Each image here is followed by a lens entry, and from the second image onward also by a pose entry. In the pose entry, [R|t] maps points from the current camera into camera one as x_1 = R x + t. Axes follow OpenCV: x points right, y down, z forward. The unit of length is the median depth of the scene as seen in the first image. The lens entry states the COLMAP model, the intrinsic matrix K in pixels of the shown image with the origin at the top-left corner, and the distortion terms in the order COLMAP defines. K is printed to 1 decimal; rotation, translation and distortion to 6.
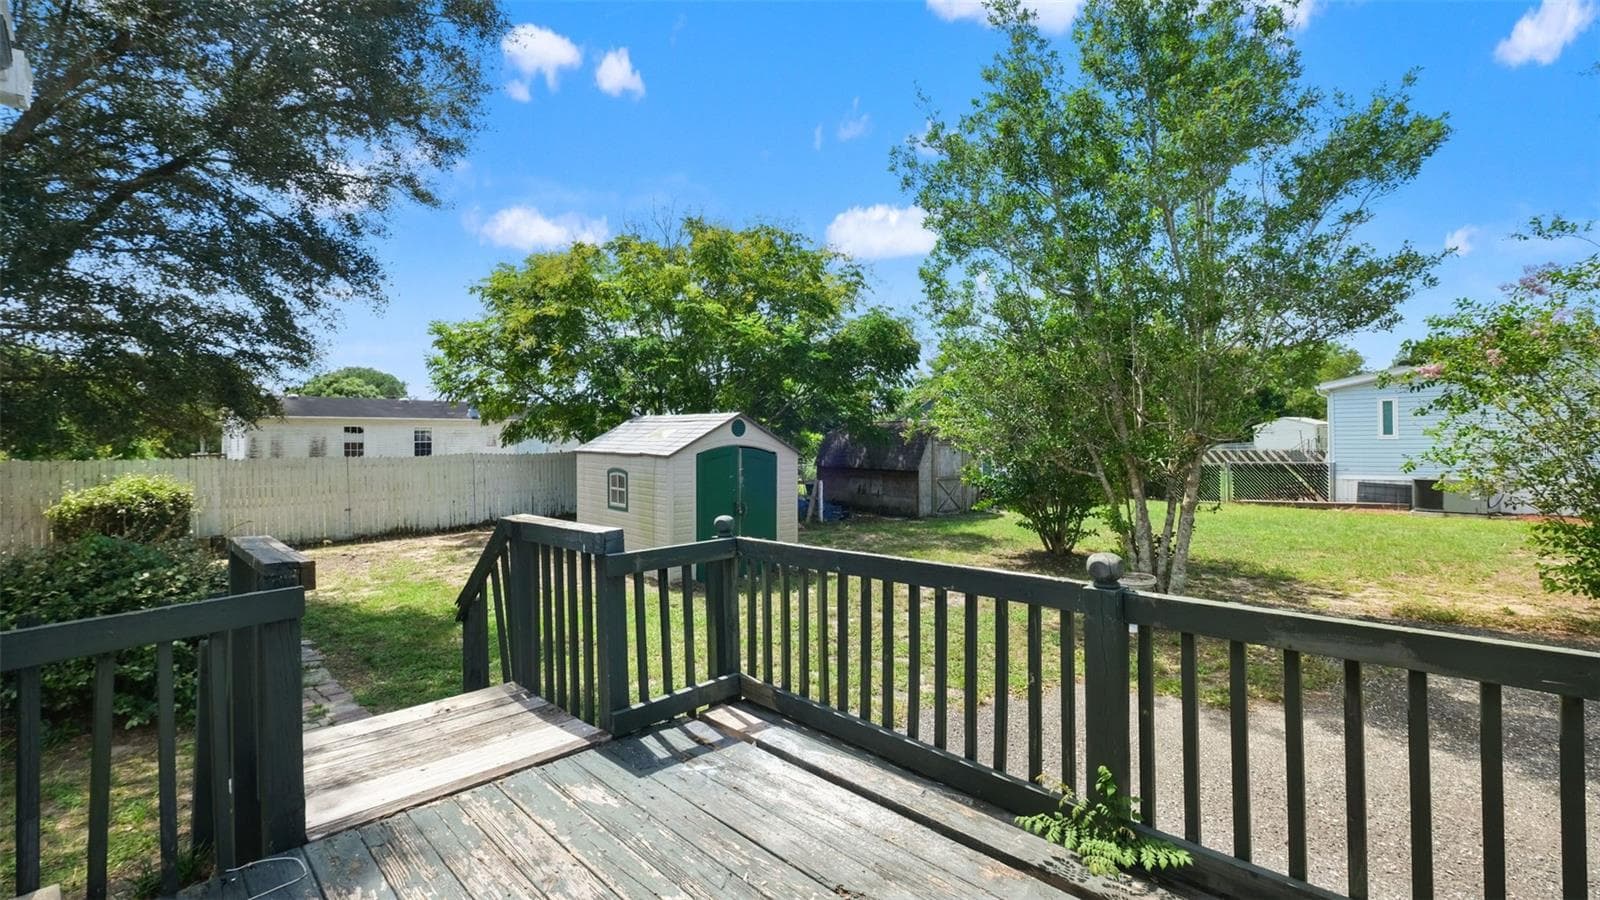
lens RADIAL K [[698.6, 0, 806.0], [0, 698.6, 444.7], [0, 0, 1]] dist [-0.004608, 0.000796]
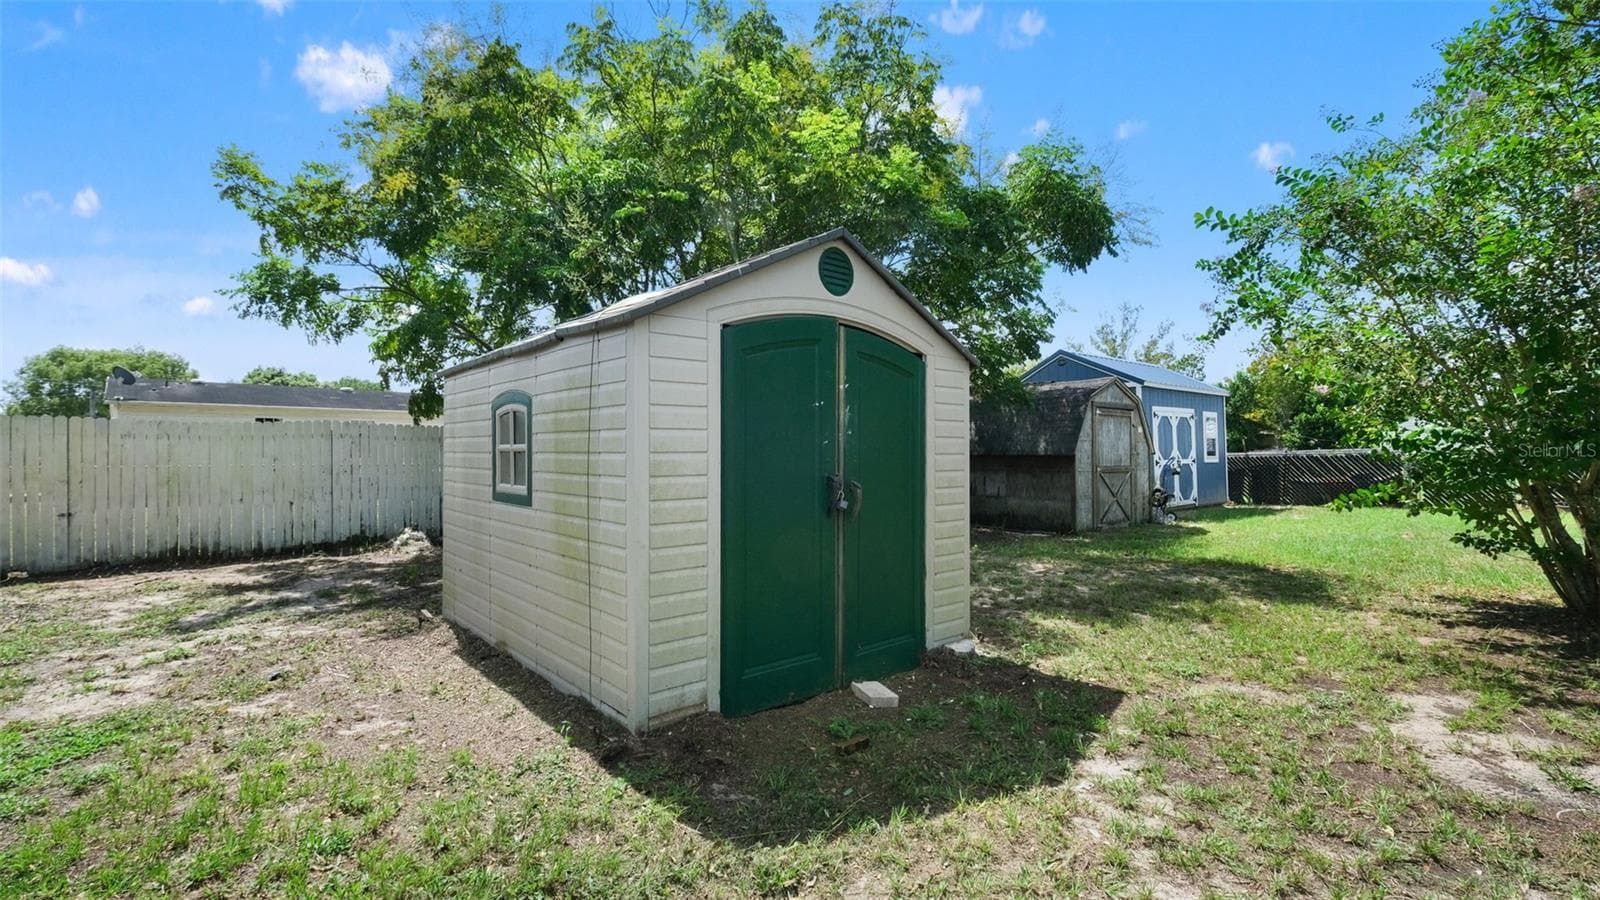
lens RADIAL K [[698.6, 0, 796.5], [0, 698.6, 454.1], [0, 0, 1]] dist [-0.004608, 0.000796]
pose [[0.999409, -0.003484, -0.034212, -0.072222], [0.002984, 0.999888, -0.014663, 0.051412], [0.034259, 0.014553, 0.999307, 0.441400]]
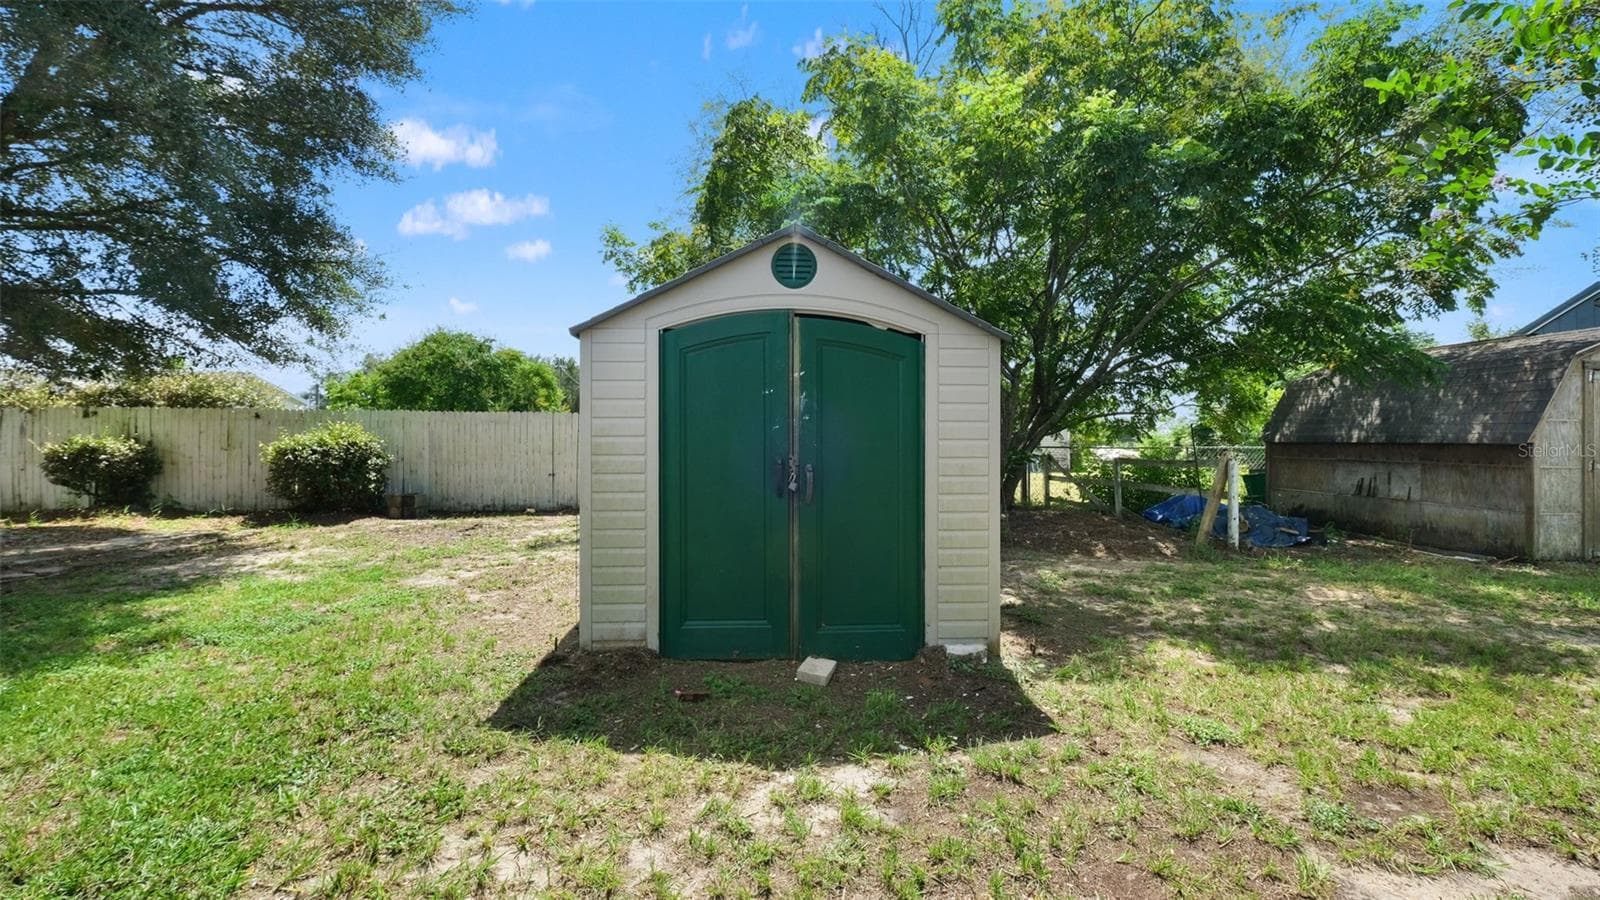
lens RADIAL K [[698.6, 0, 810.7], [0, 698.6, 445.4], [0, 0, 1]] dist [-0.004608, 0.000796]
pose [[0.779484, 0.008592, -0.626364, 0.101504], [-0.012577, 0.999919, -0.001936, 0.050847], [0.626296, 0.009387, 0.779529, 0.488500]]
